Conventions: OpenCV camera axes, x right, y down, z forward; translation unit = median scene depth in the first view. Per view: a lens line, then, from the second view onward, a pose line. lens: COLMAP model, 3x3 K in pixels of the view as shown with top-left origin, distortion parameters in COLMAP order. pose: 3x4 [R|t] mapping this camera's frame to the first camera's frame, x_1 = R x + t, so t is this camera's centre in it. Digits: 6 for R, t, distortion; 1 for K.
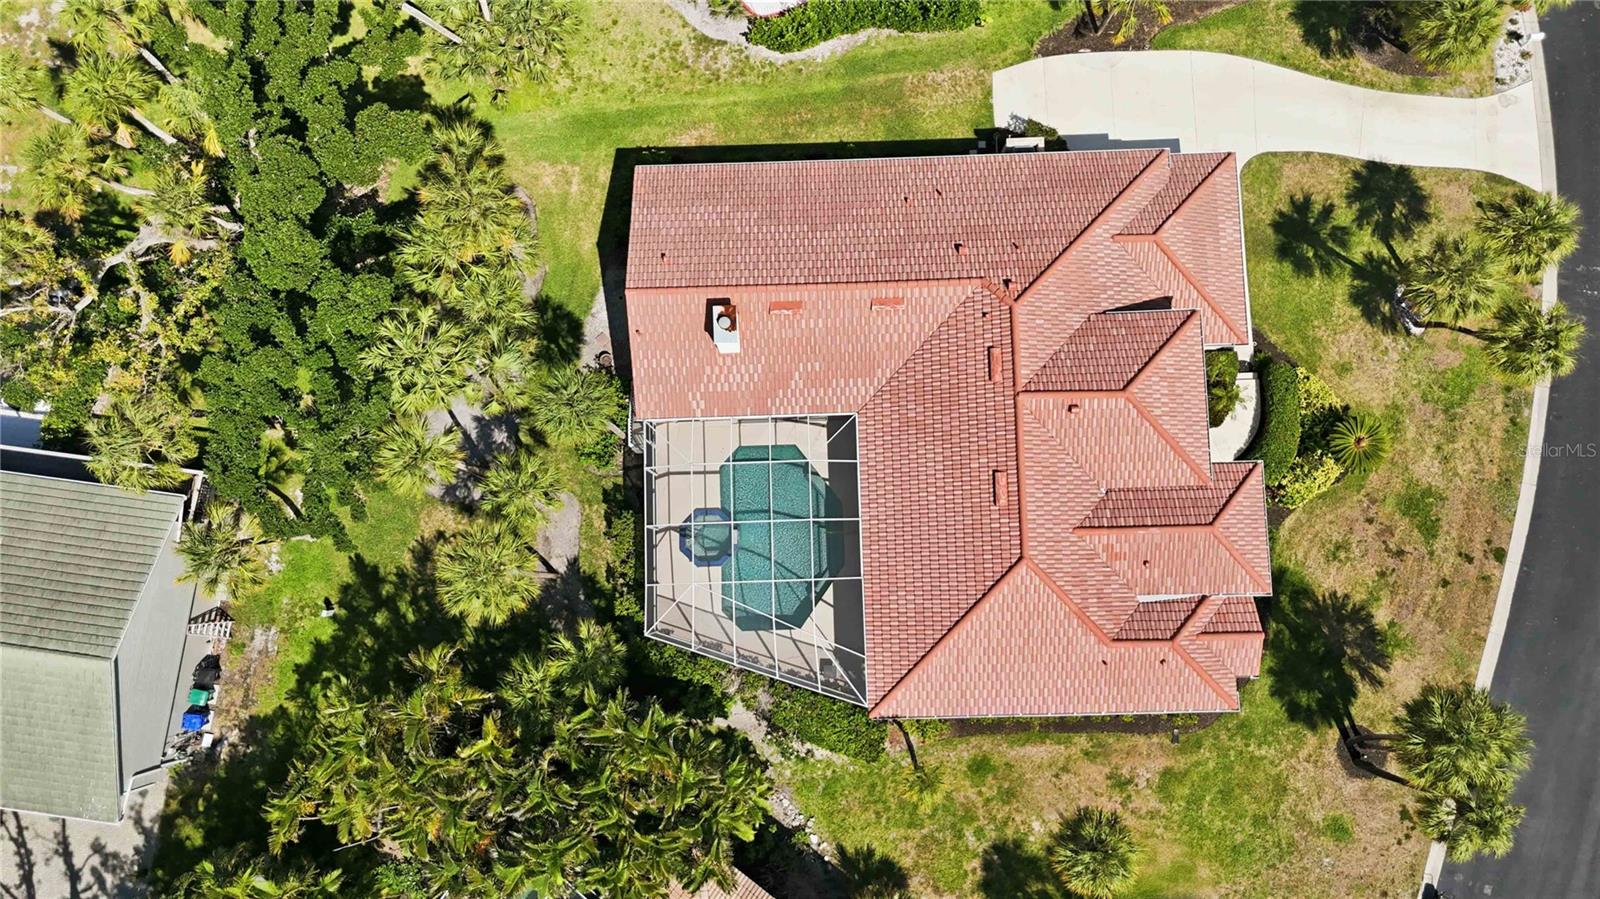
lens RADIAL K [[1184.2, 0, 807.4], [0, 1184.2, 444.1], [0, 0, 1]] dist [0.063539, -0.061315]
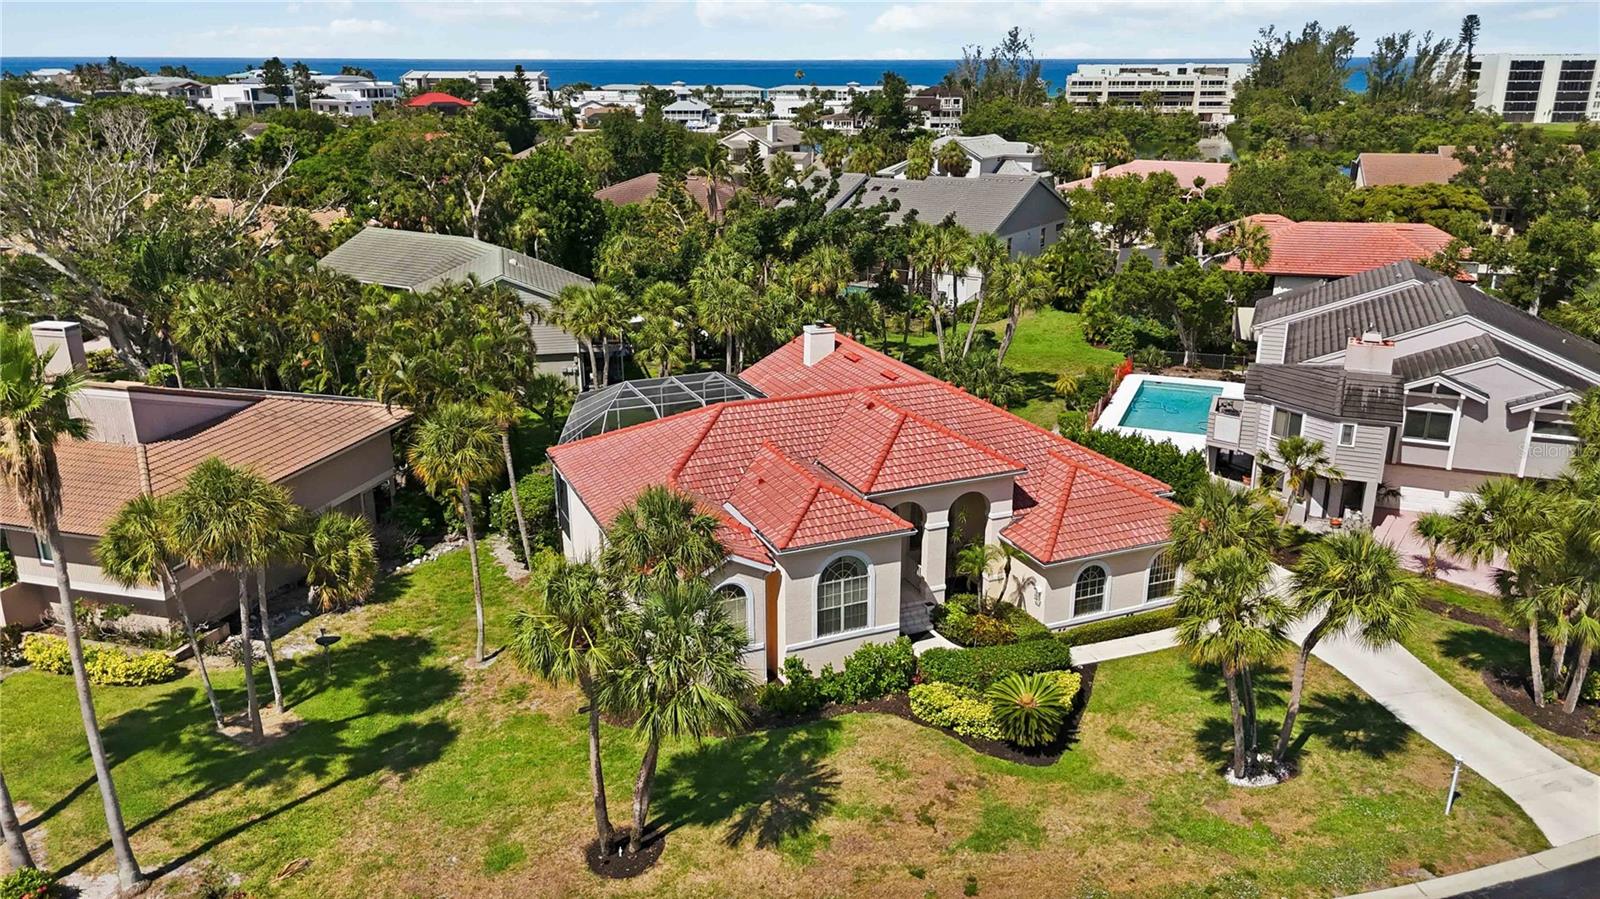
lens RADIAL K [[1184.2, 0, 807.4], [0, 1184.2, 444.1], [0, 0, 1]] dist [0.063539, -0.061315]
pose [[0.373822, 0.290511, -0.880829, 0.966077], [-0.921441, 0.224703, -0.316947, 0.308335], [0.105849, 0.930114, 0.351688, 0.543810]]
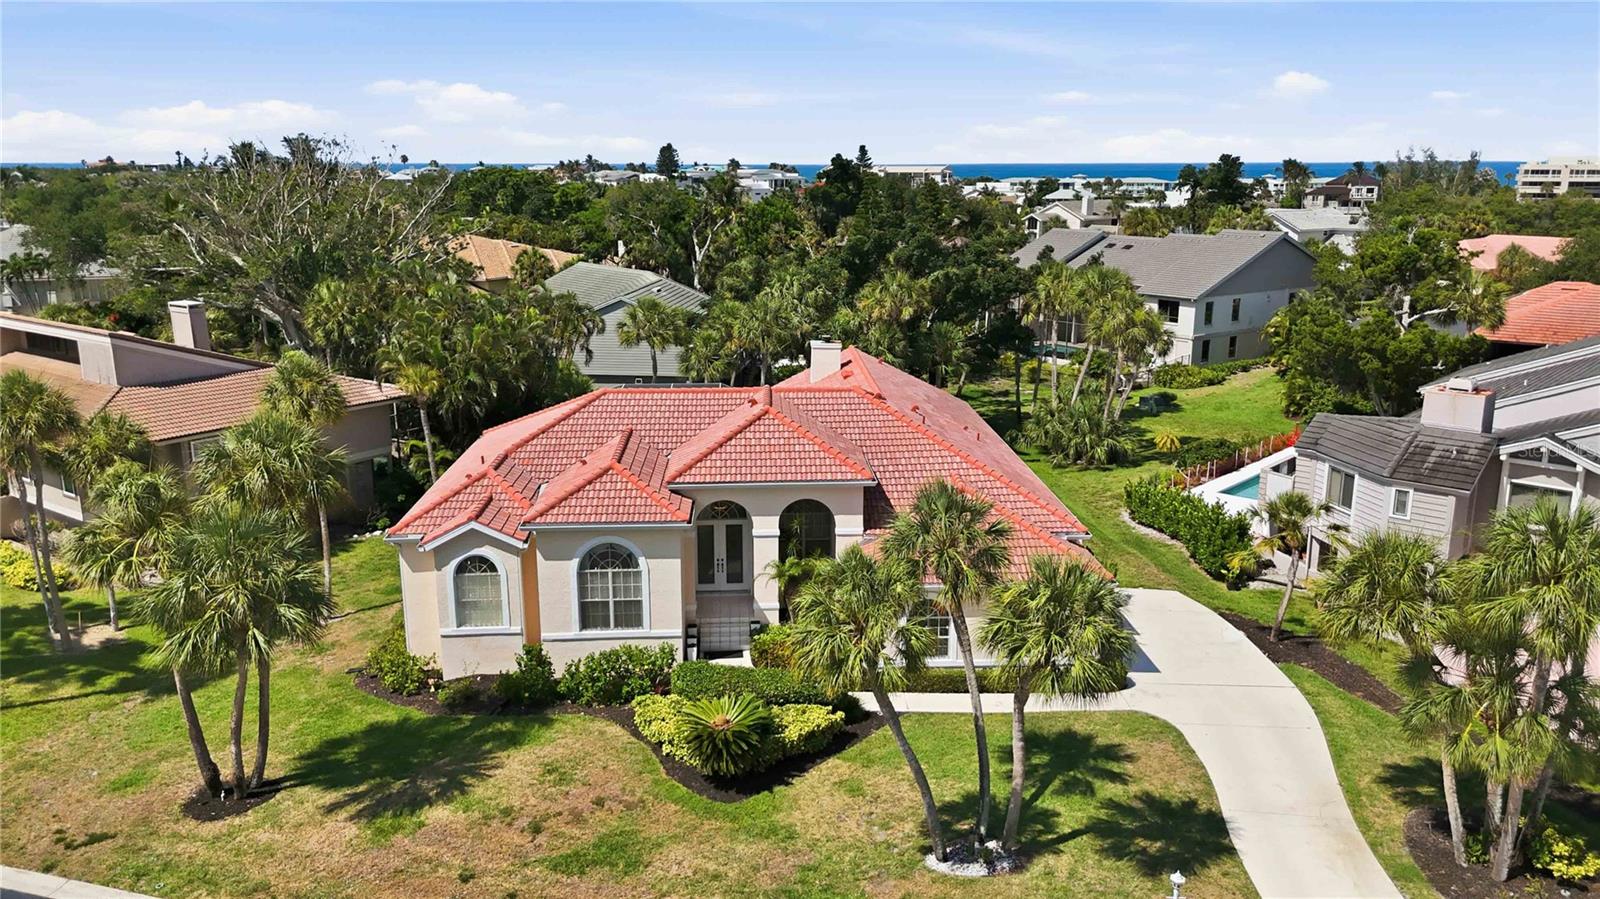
lens RADIAL K [[1184.2, 0, 807.4], [0, 1184.2, 444.1], [0, 0, 1]] dist [0.063539, -0.061315]
pose [[0.024030, 0.234665, -0.971779, 0.987947], [-0.992926, 0.118661, 0.004101, -0.061884], [0.116274, 0.964807, 0.235856, 0.674934]]
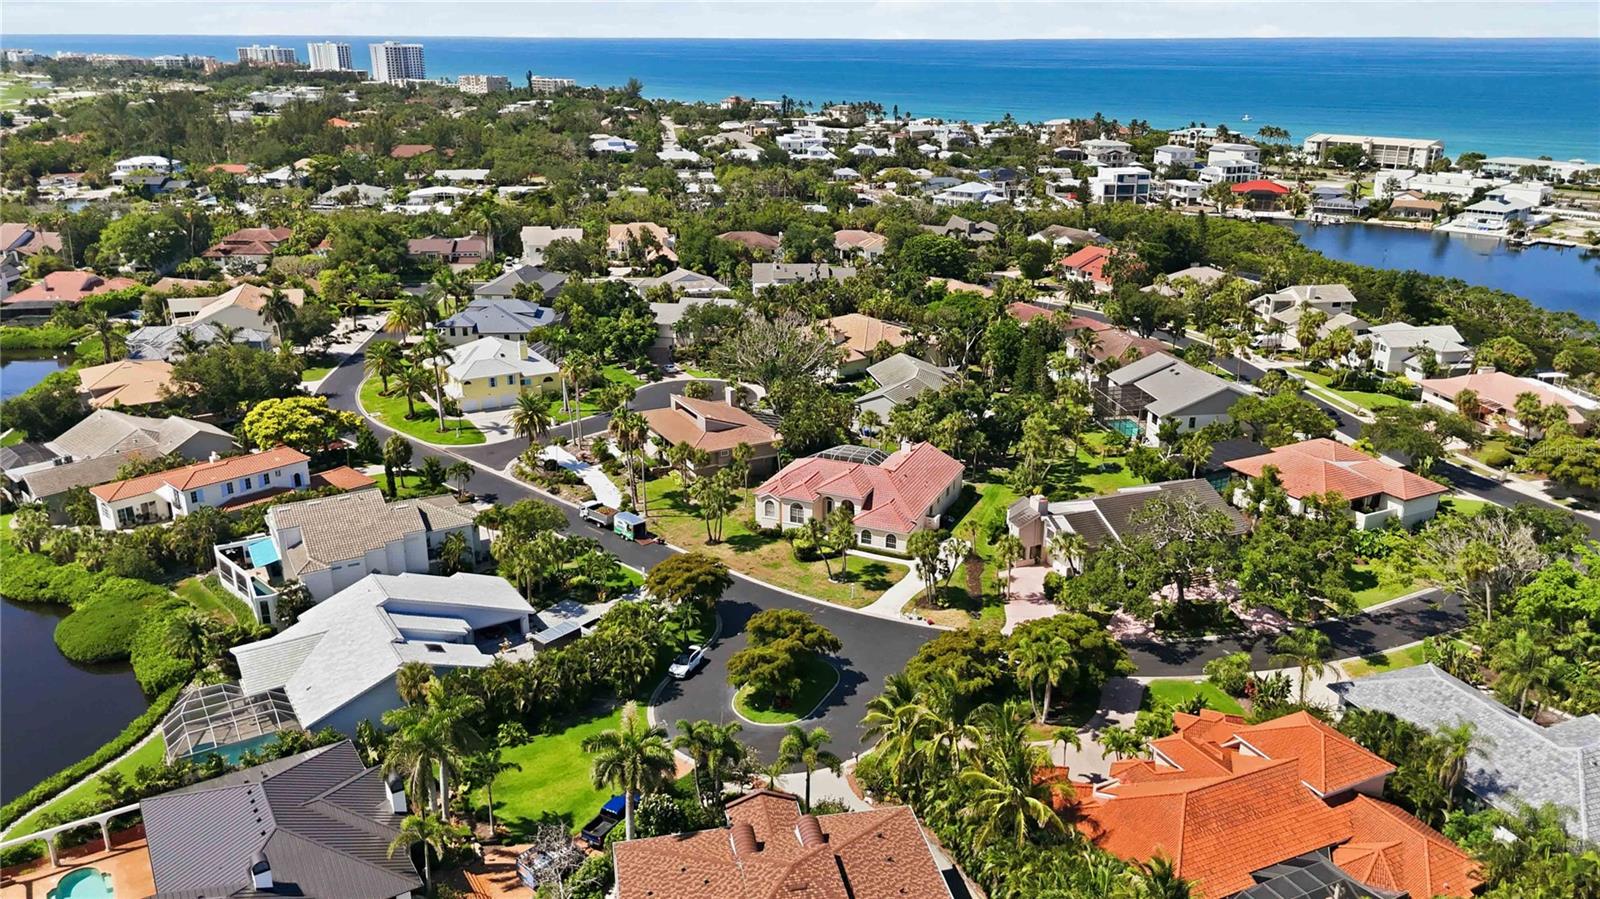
lens RADIAL K [[1184.2, 0, 807.4], [0, 1184.2, 444.1], [0, 0, 1]] dist [0.063539, -0.061315]
pose [[-0.426551, 0.297285, -0.854211, 2.770193], [-0.898486, -0.030877, 0.437914, -1.235682], [0.103810, 0.954290, 0.280277, -0.075692]]
